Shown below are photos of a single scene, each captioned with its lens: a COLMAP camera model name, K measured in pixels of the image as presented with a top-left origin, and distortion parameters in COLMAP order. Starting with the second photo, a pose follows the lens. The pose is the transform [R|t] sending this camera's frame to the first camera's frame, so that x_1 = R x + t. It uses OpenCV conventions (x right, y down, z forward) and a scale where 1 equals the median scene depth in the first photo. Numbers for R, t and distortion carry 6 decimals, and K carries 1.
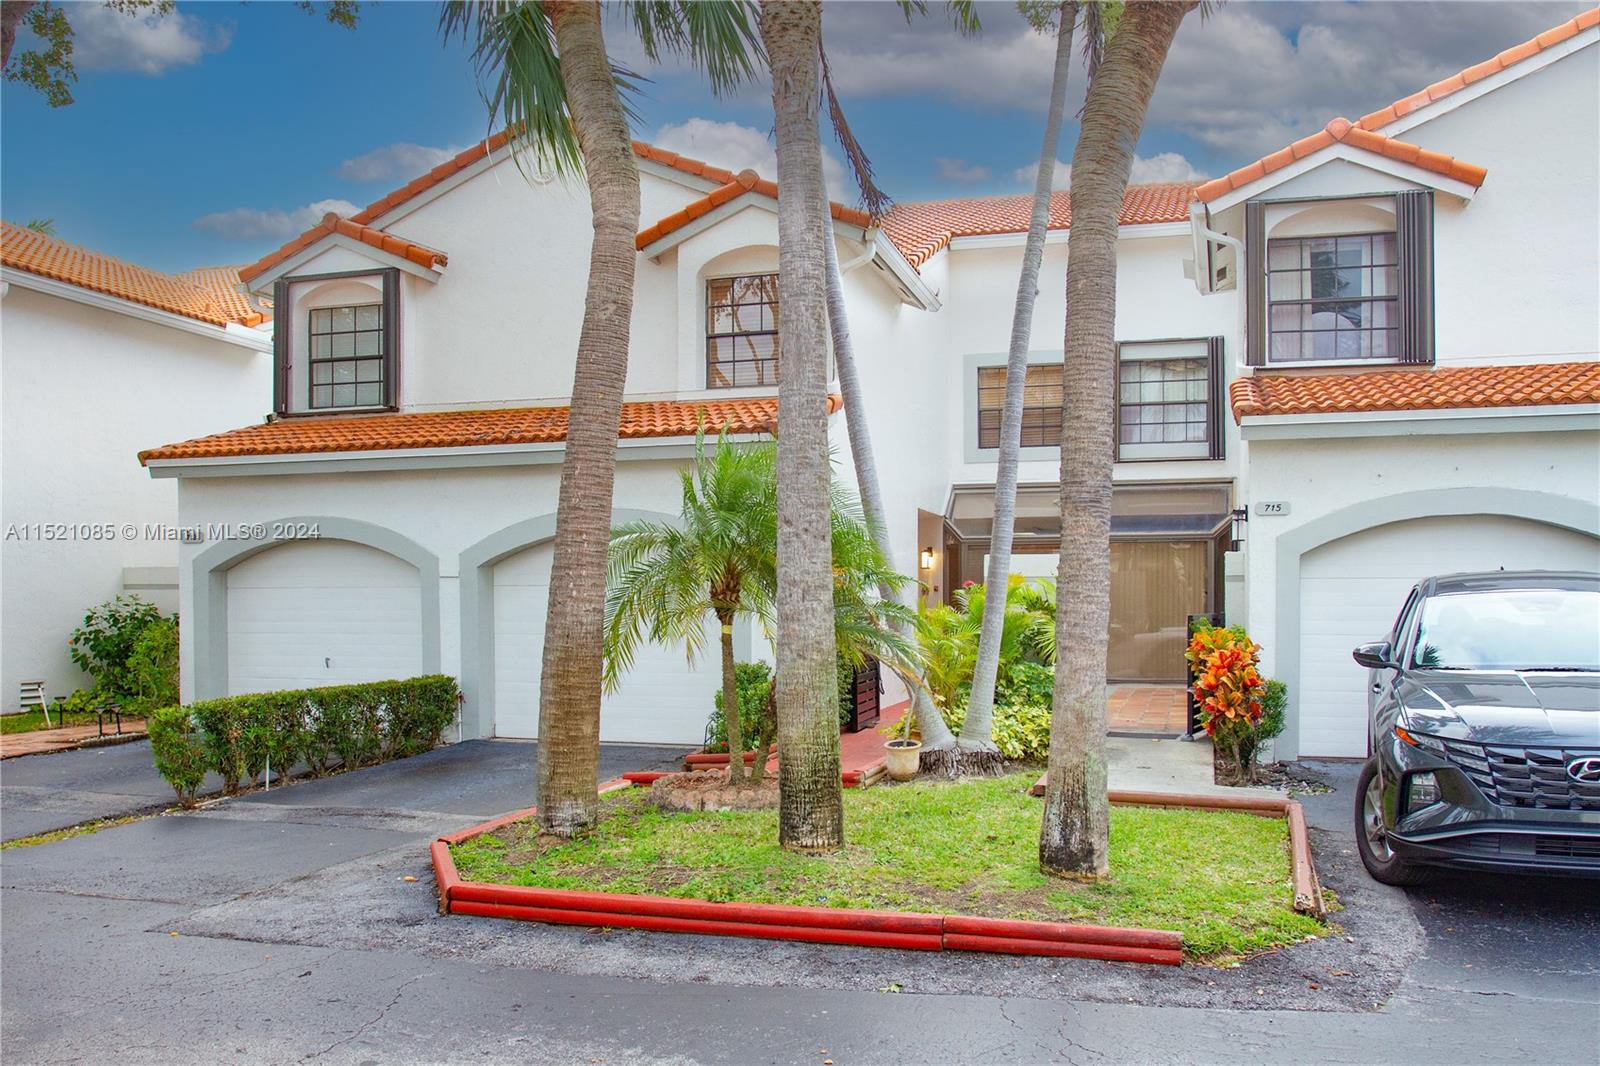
lens RADIAL K [[1290.0, 0, 976.0], [0, 1290.0, 611.3], [0, 0, 1]] dist [-0.094364, 0.059645]
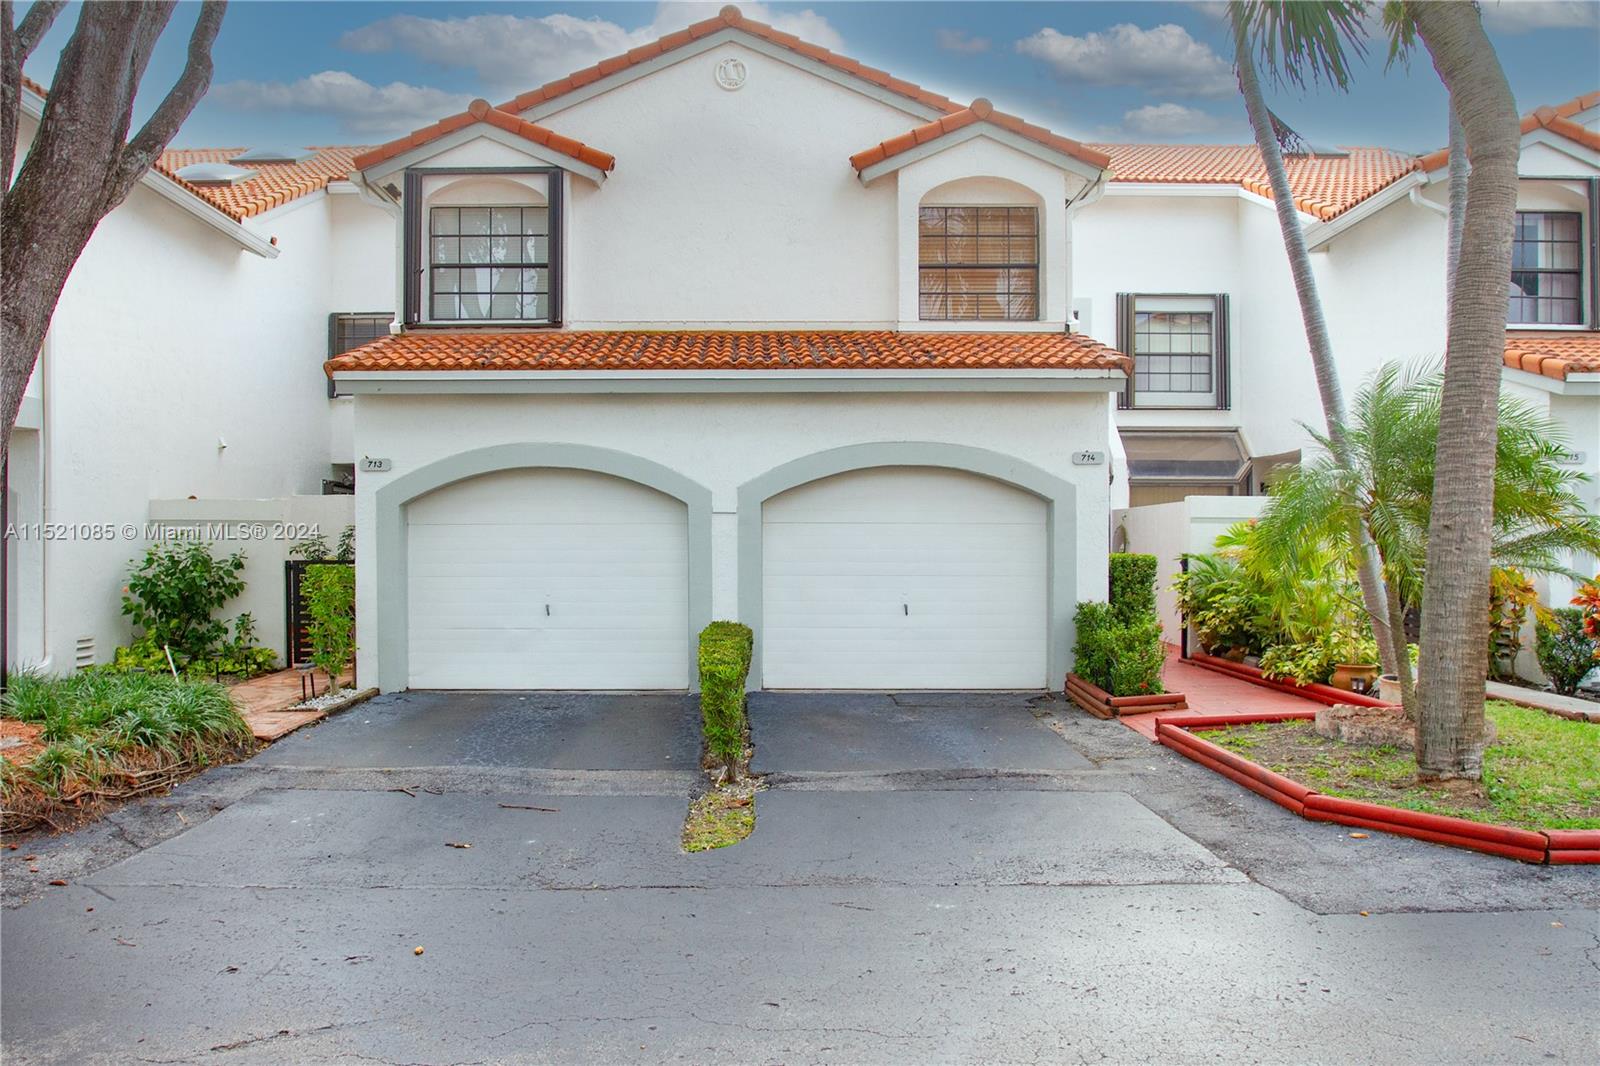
lens RADIAL K [[1269.0, 0, 763.0], [0, 1269.0, 531.6], [0, 0, 1]] dist [-0.091904, 0.057417]
pose [[0.970073, 0.002992, 0.242795, -0.535285], [0.001516, 0.999830, -0.018380, 0.002093], [-0.242809, 0.018198, 0.969903, 0.106805]]
